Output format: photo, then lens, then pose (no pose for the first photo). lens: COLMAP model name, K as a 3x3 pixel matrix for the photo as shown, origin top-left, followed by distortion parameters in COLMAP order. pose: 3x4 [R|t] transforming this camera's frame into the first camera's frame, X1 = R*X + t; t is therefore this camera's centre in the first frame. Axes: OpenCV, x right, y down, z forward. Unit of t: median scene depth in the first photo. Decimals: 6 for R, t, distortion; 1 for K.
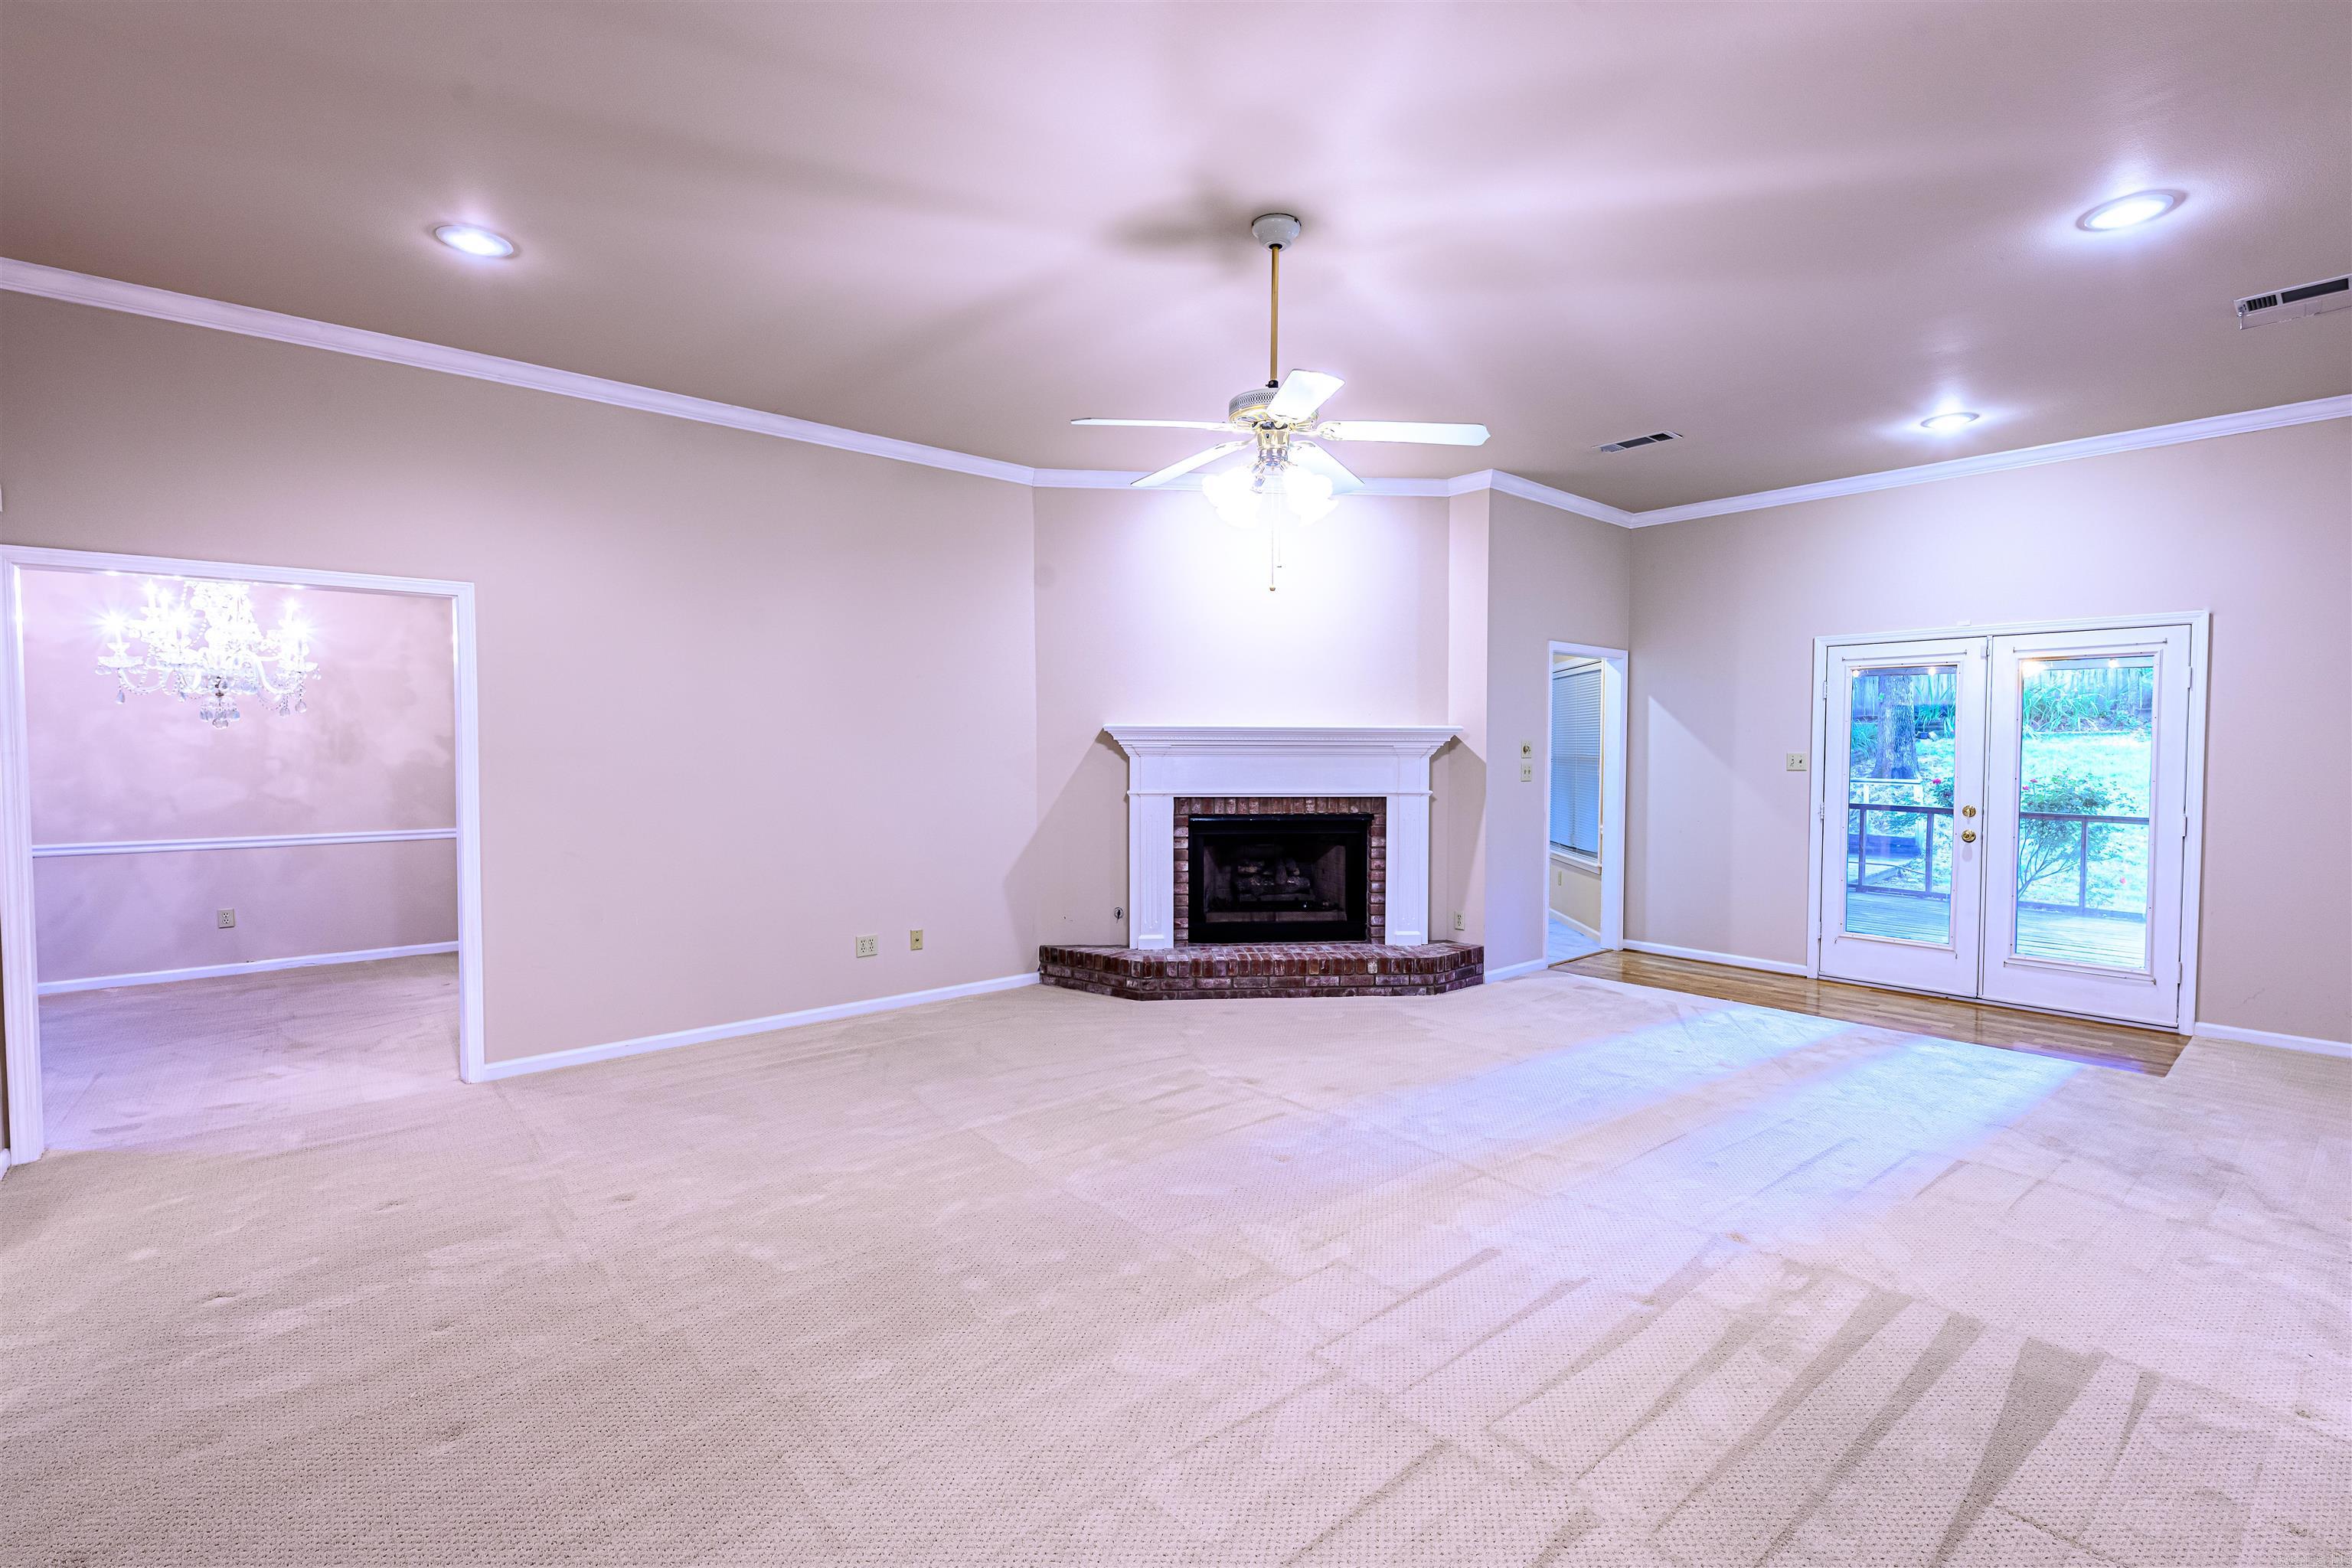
lens RADIAL K [[1018.2, 0, 1172.7], [0, 1018.2, 793.2], [0, 0, 1]] dist [0.002095, -0.000566]
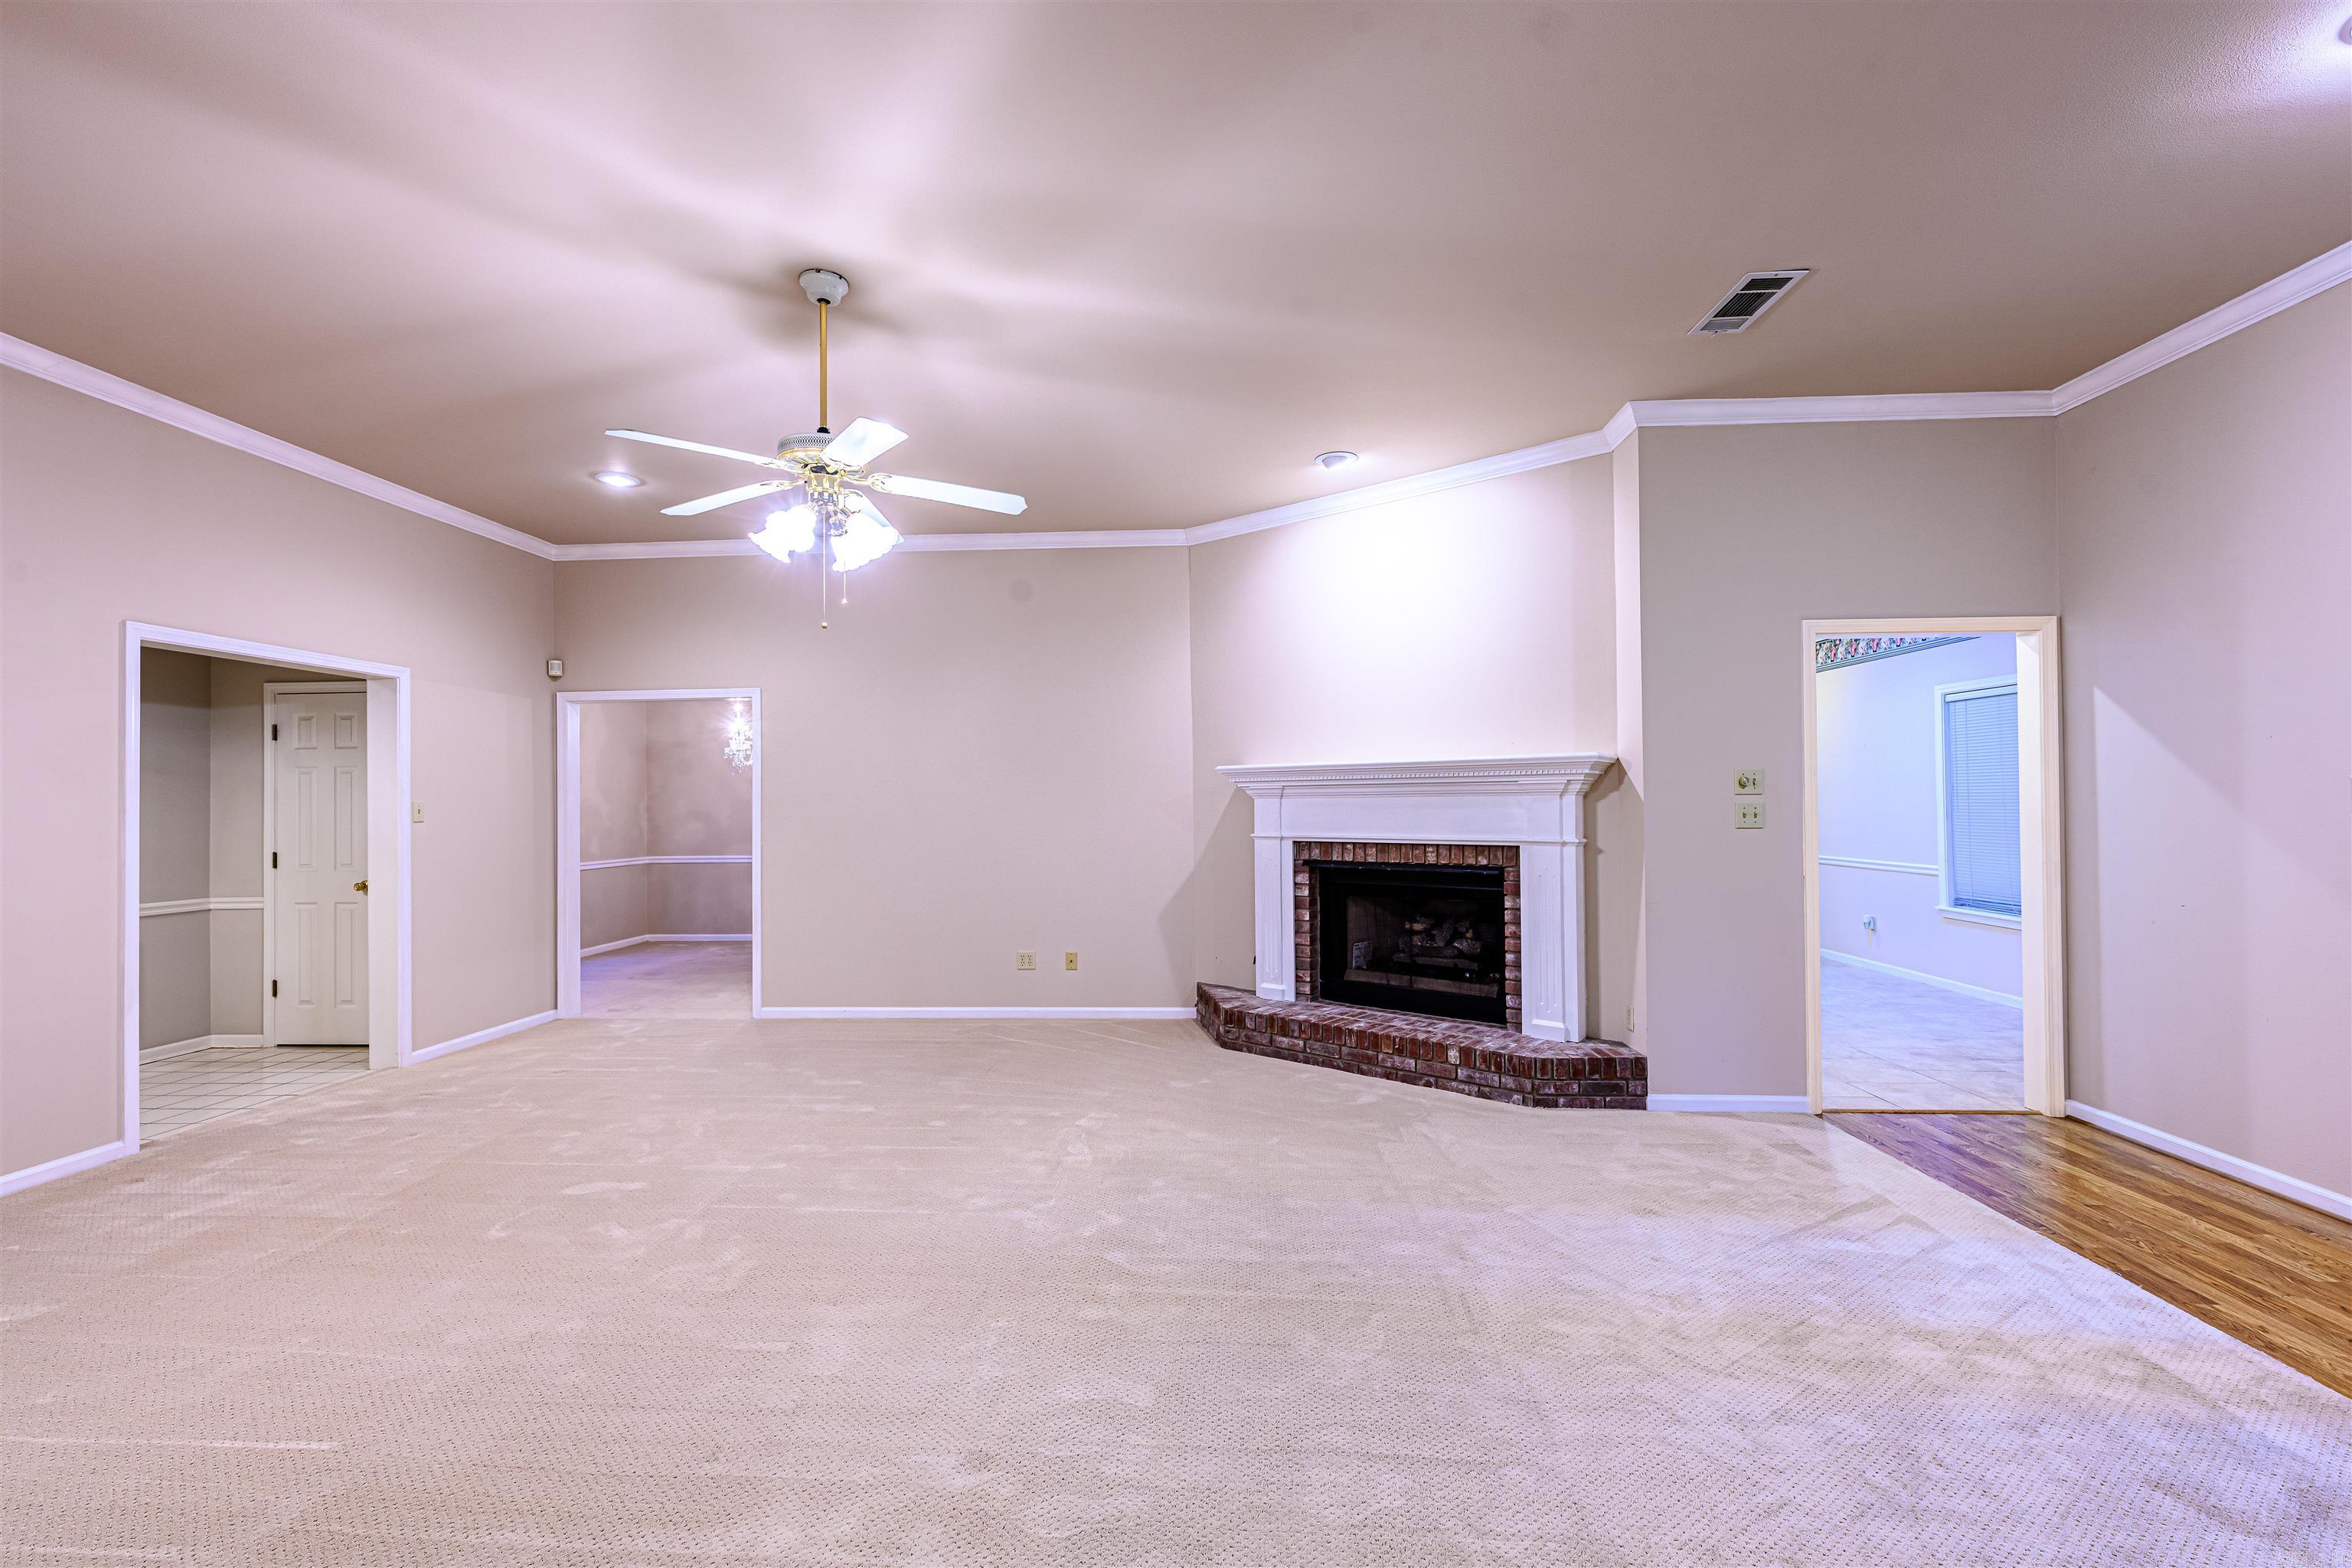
lens RADIAL K [[934.7, 0, 1177.1], [0, 934.7, 800.1], [0, 0, 1]] dist [0.000387, 0.000042]
pose [[0.731971, -0.011759, -0.681234, 0.513049], [-0.021589, 0.998949, -0.040440, 0.003286], [0.680993, 0.044308, 0.730948, 0.286630]]
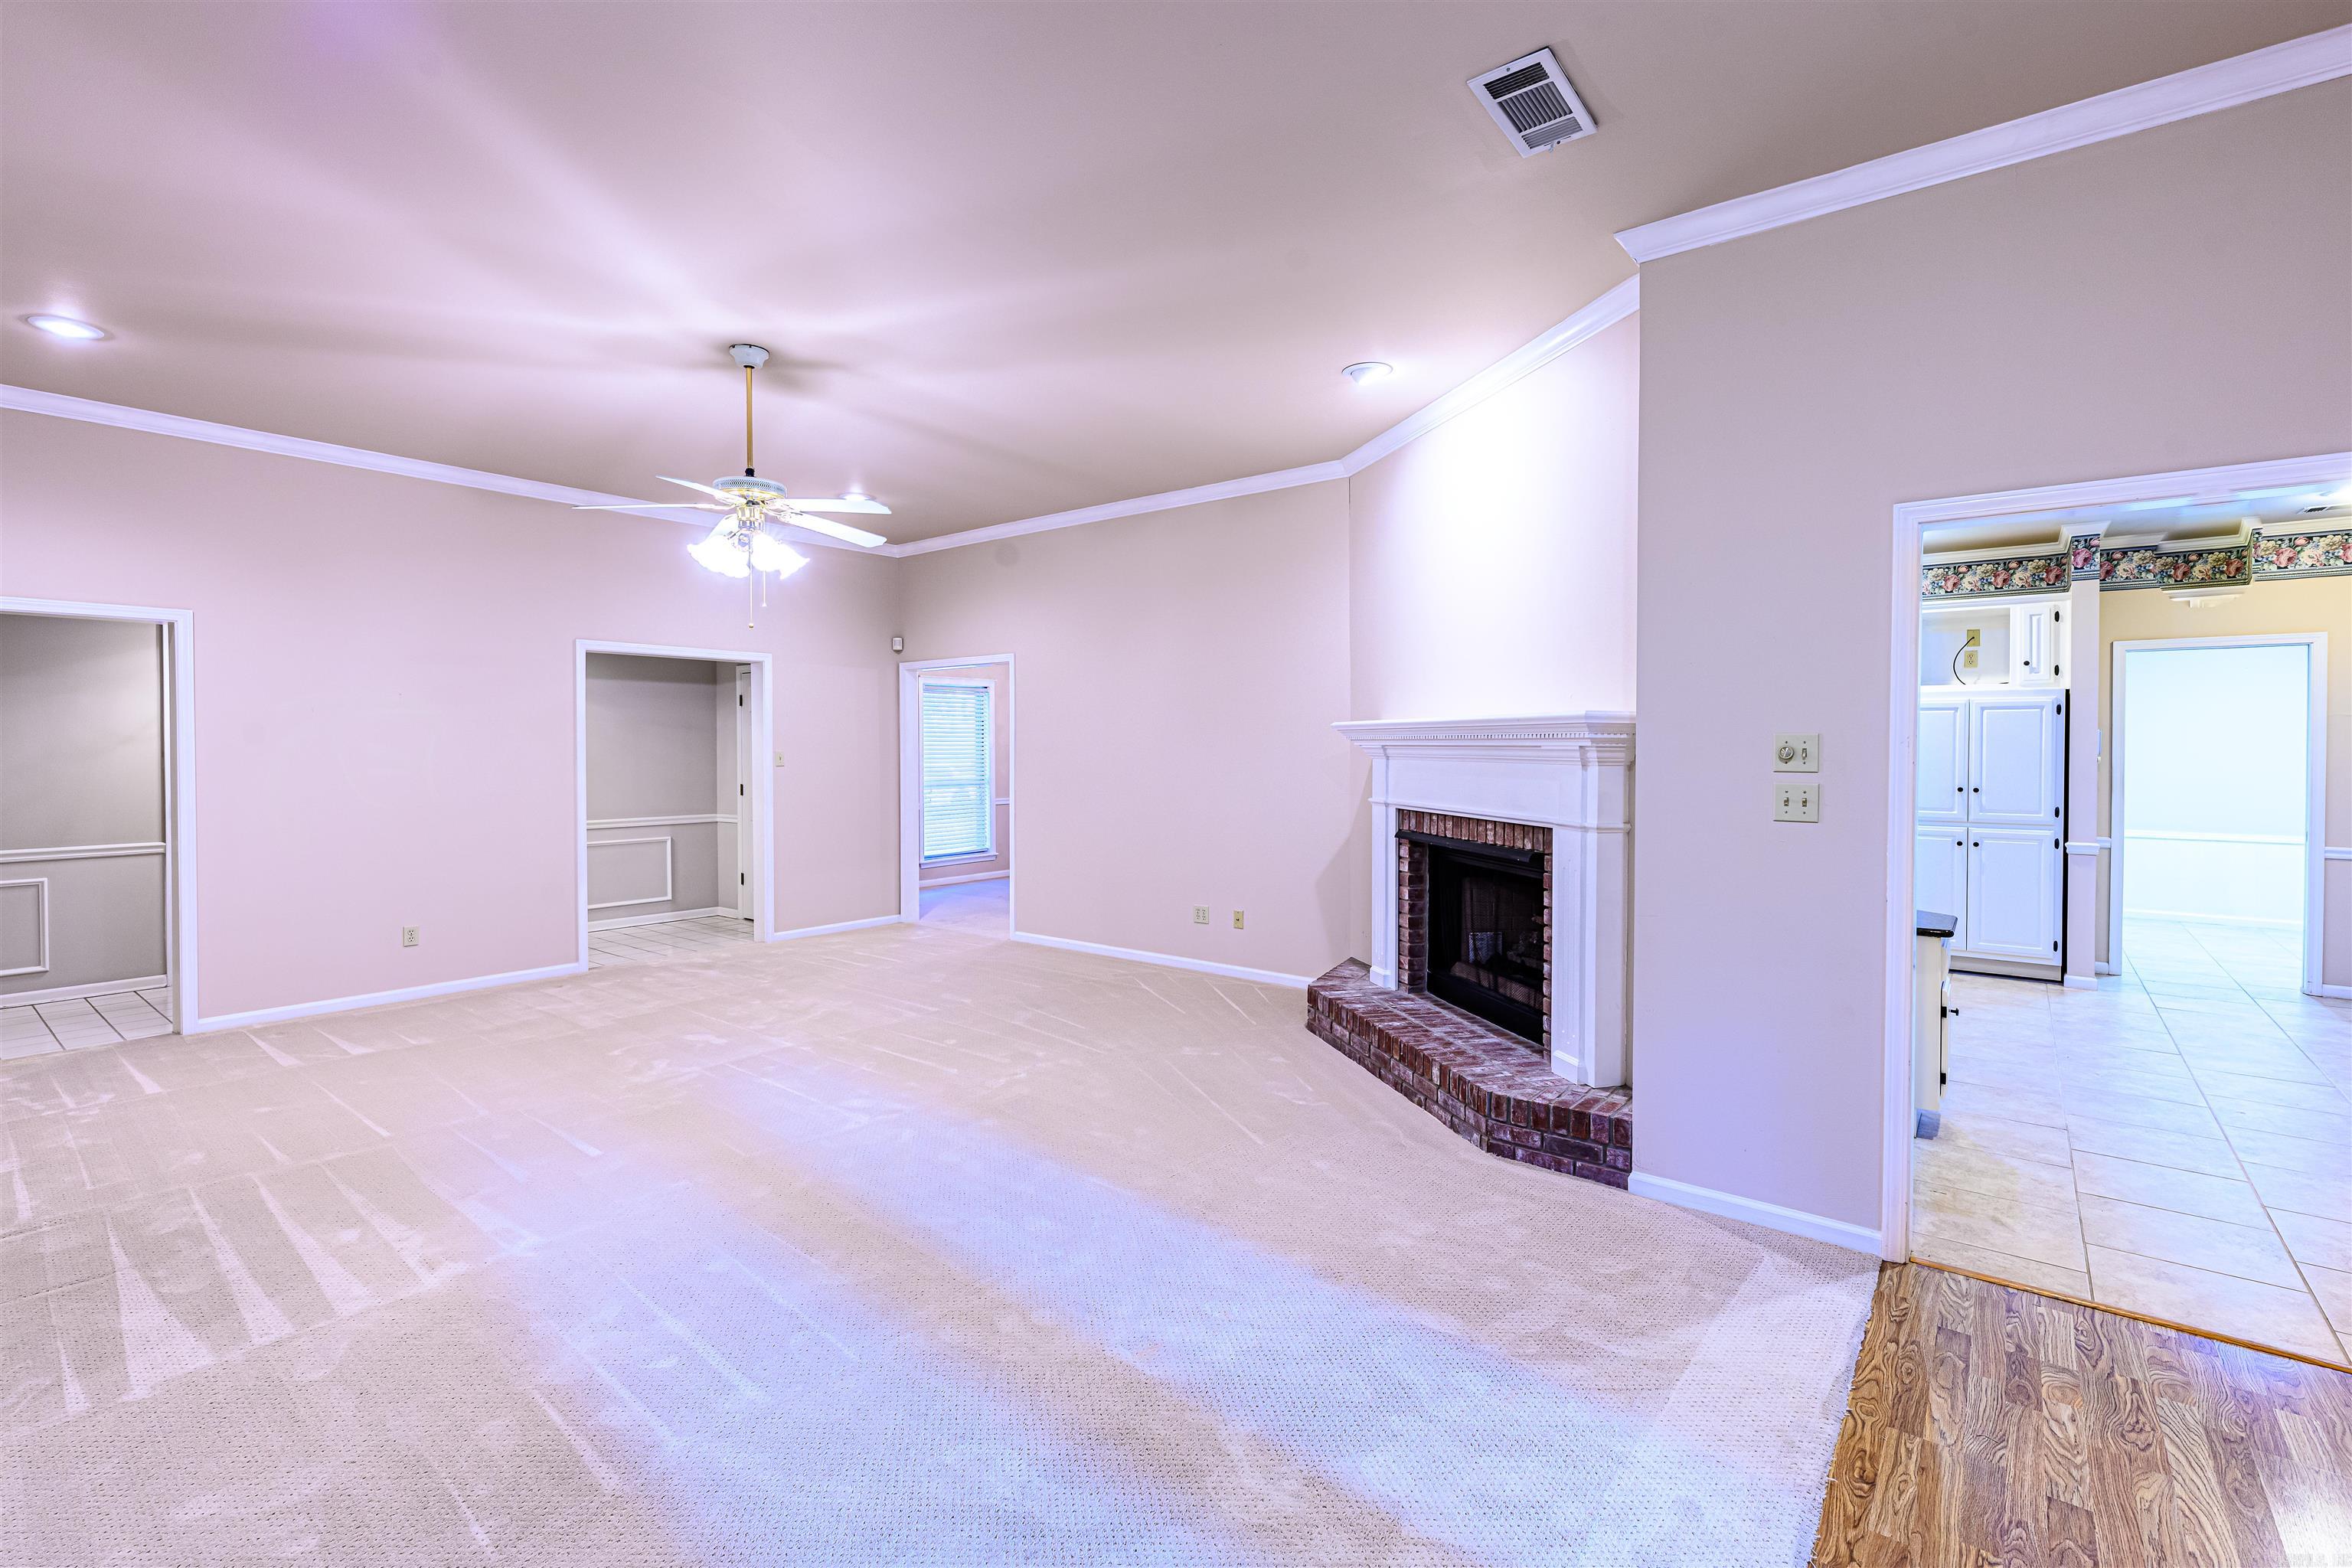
lens RADIAL K [[1018.2, 0, 1193.4], [0, 1018.2, 772.1], [0, 0, 1]] dist [0.002095, -0.000566]
pose [[0.220359, 0.023619, -0.975133, 0.769944], [-0.045722, 0.998858, 0.013862, -0.029226], [0.974347, 0.041531, 0.221188, 0.650305]]
